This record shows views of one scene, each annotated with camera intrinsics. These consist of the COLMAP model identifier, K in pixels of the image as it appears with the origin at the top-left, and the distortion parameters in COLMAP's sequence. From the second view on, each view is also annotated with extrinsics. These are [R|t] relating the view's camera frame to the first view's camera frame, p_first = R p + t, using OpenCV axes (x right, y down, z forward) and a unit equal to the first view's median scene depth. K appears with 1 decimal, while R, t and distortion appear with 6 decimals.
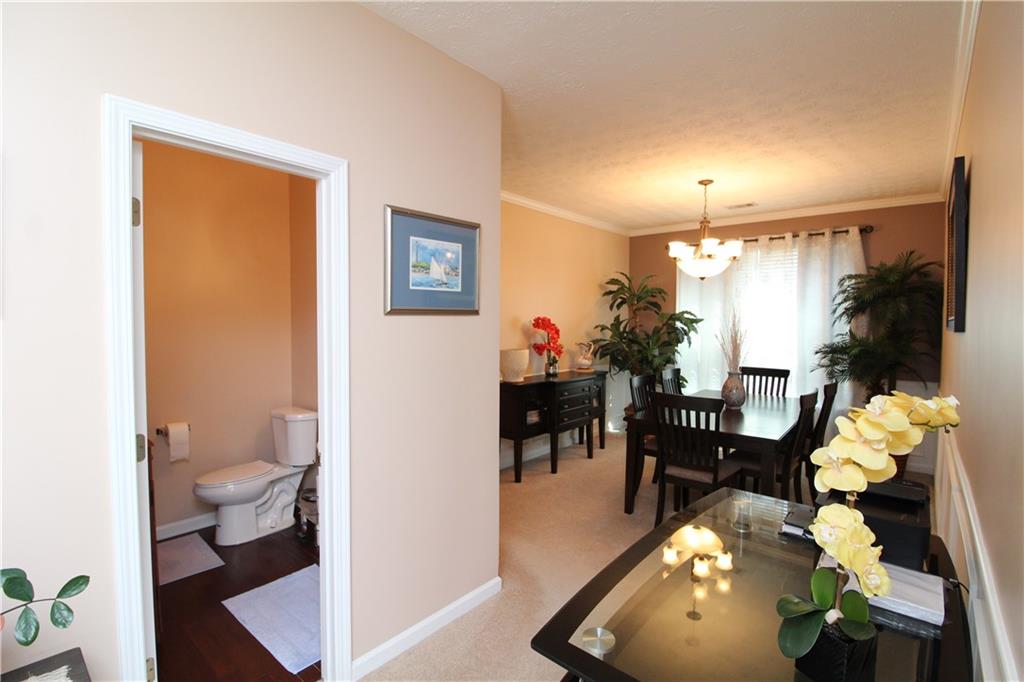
lens RADIAL K [[470.4, 0, 513.9], [0, 470.4, 337.7], [0, 0, 1]] dist [-0.022564, 0.001258]
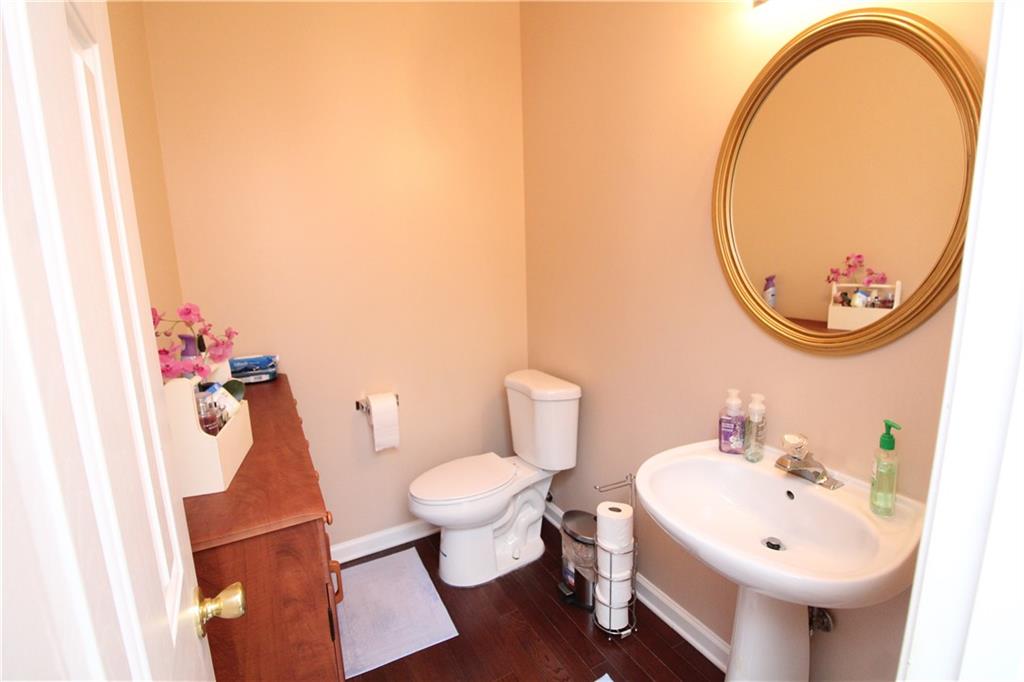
lens RADIAL K [[470.4, 0, 512.1], [0, 470.4, 346.8], [0, 0, 1]] dist [-0.022564, 0.001258]
pose [[0.933649, 0.037128, -0.356259, -0.314335], [0.017771, 0.988587, 0.149597, 0.018926], [0.357748, -0.146002, 0.922334, 0.459392]]
